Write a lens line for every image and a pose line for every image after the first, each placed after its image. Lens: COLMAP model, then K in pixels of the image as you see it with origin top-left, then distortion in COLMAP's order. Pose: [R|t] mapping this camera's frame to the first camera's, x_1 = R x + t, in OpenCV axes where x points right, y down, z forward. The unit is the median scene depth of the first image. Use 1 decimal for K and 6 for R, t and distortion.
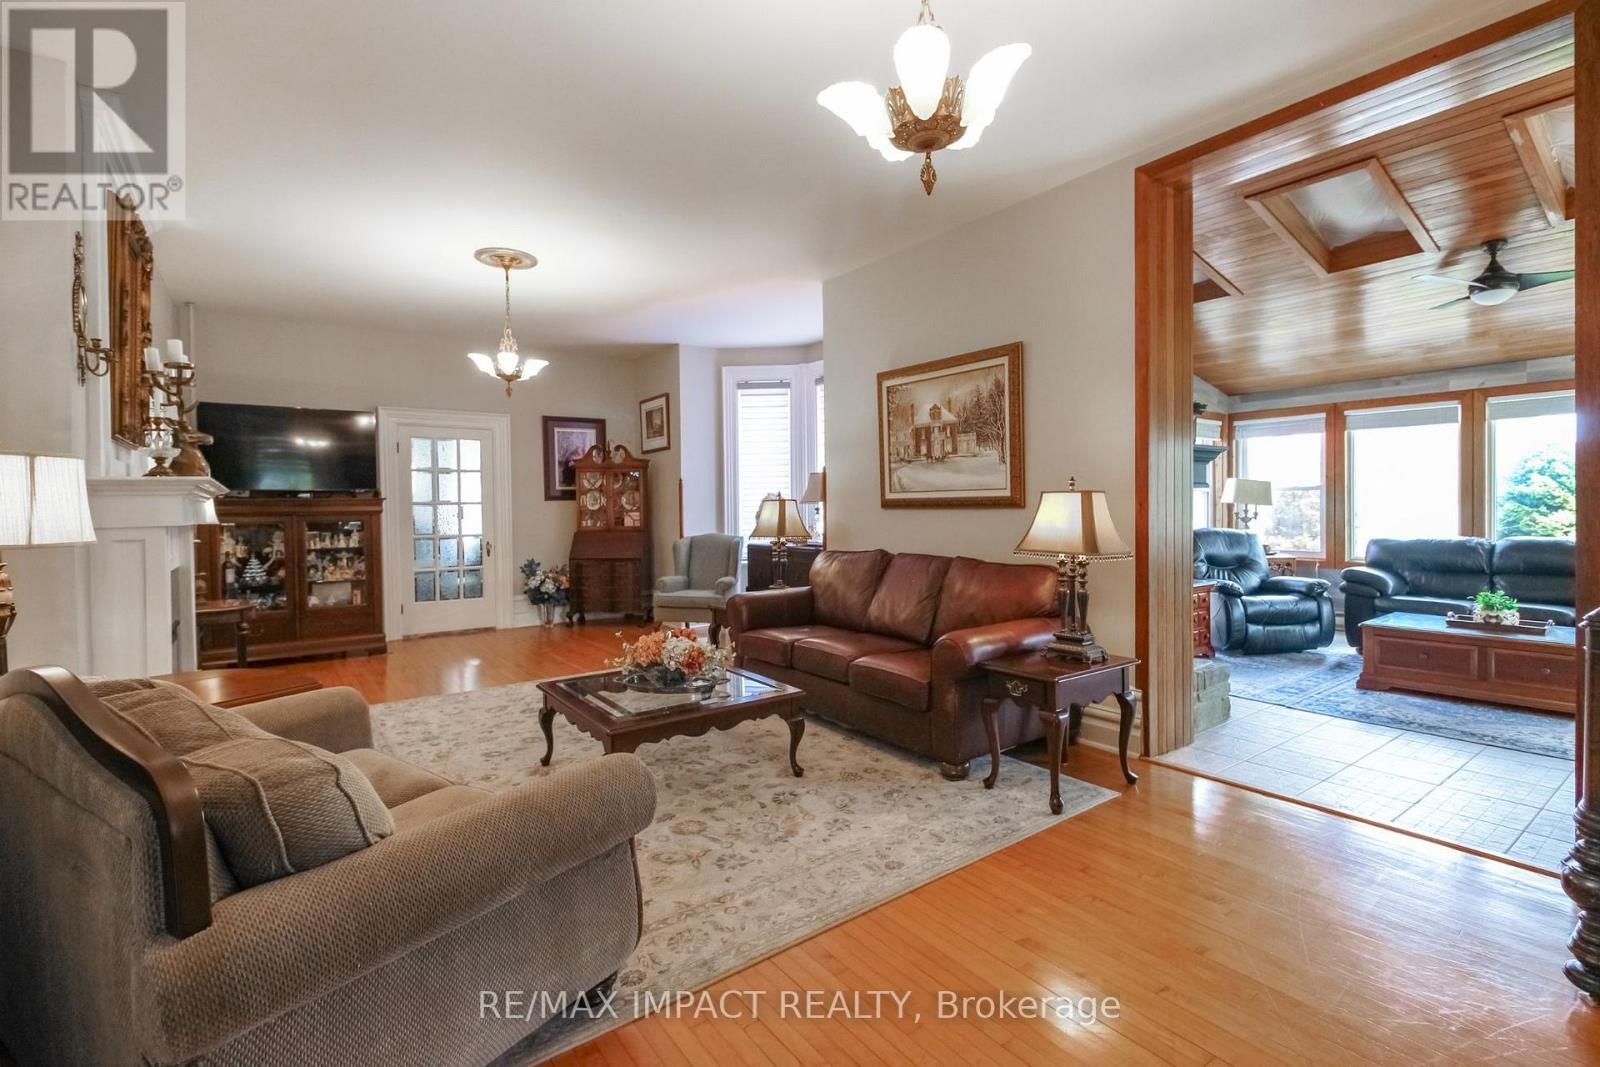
lens RADIAL K [[743.2, 0, 806.9], [0, 743.2, 522.3], [0, 0, 1]] dist [0.006616, -0.000988]
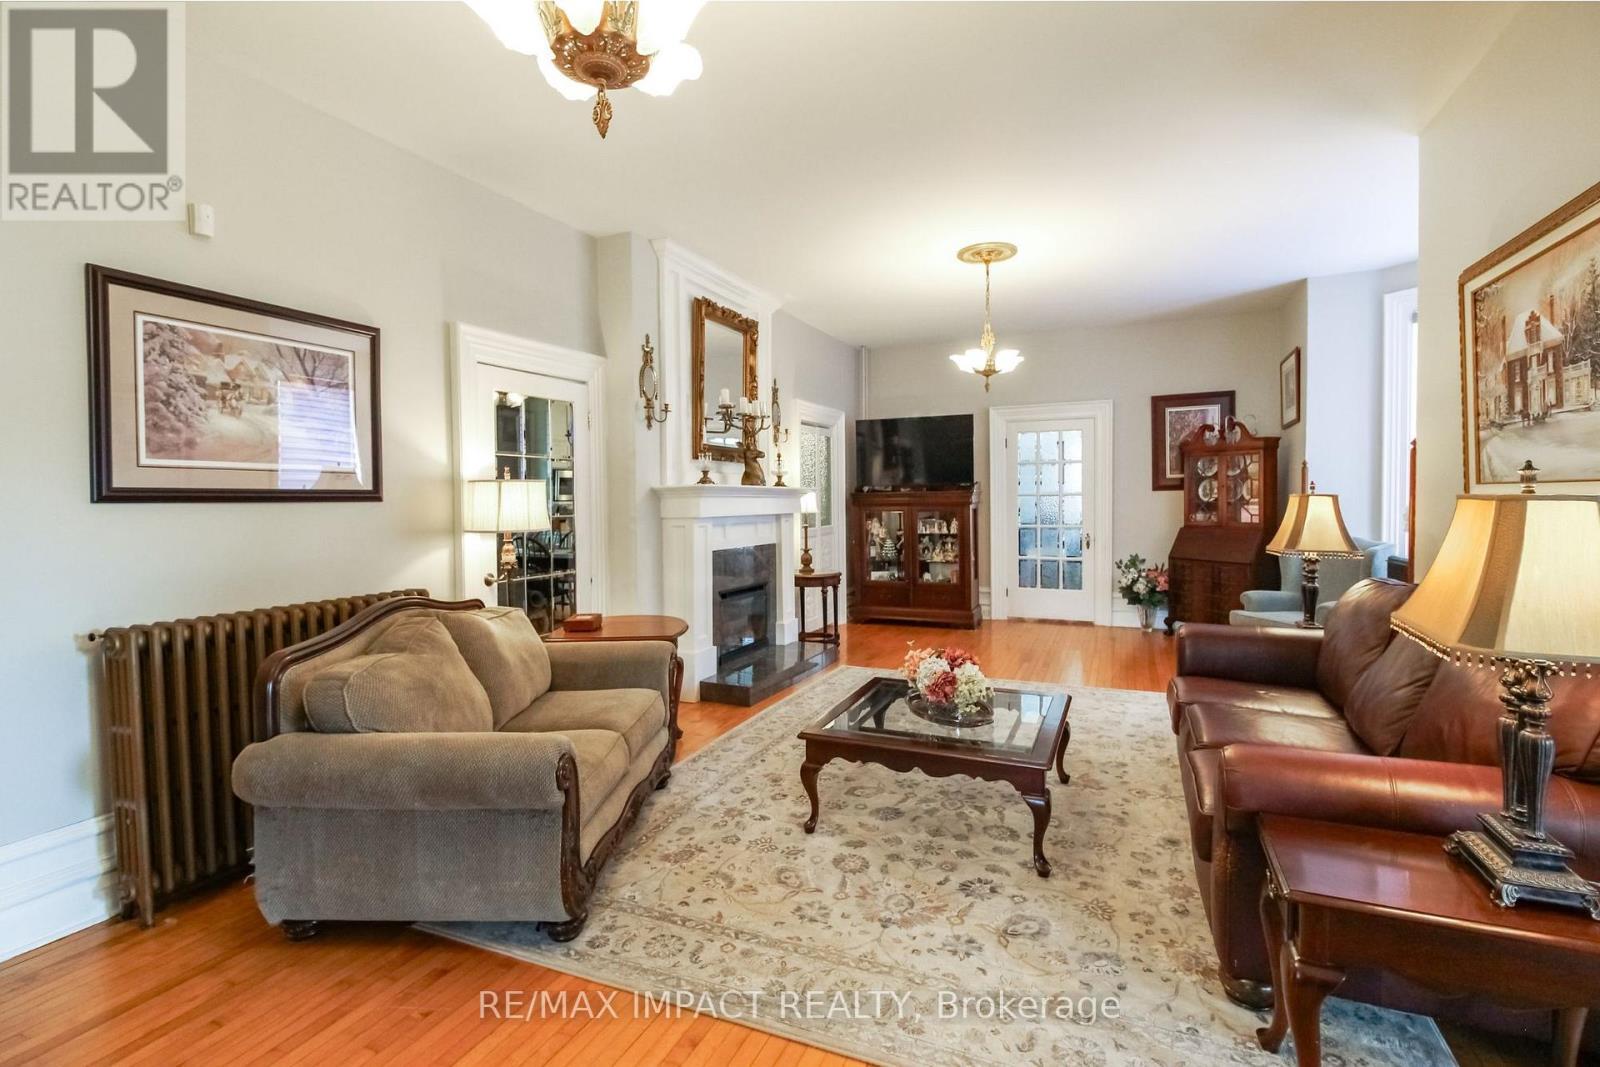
lens RADIAL K [[743.2, 0, 794.8], [0, 743.2, 520.3], [0, 0, 1]] dist [0.006616, -0.000988]
pose [[0.486895, 0.032318, -0.872862, 0.359027], [-0.012605, 0.999471, 0.029974, -0.023968], [0.873369, -0.003592, 0.487045, 0.296369]]
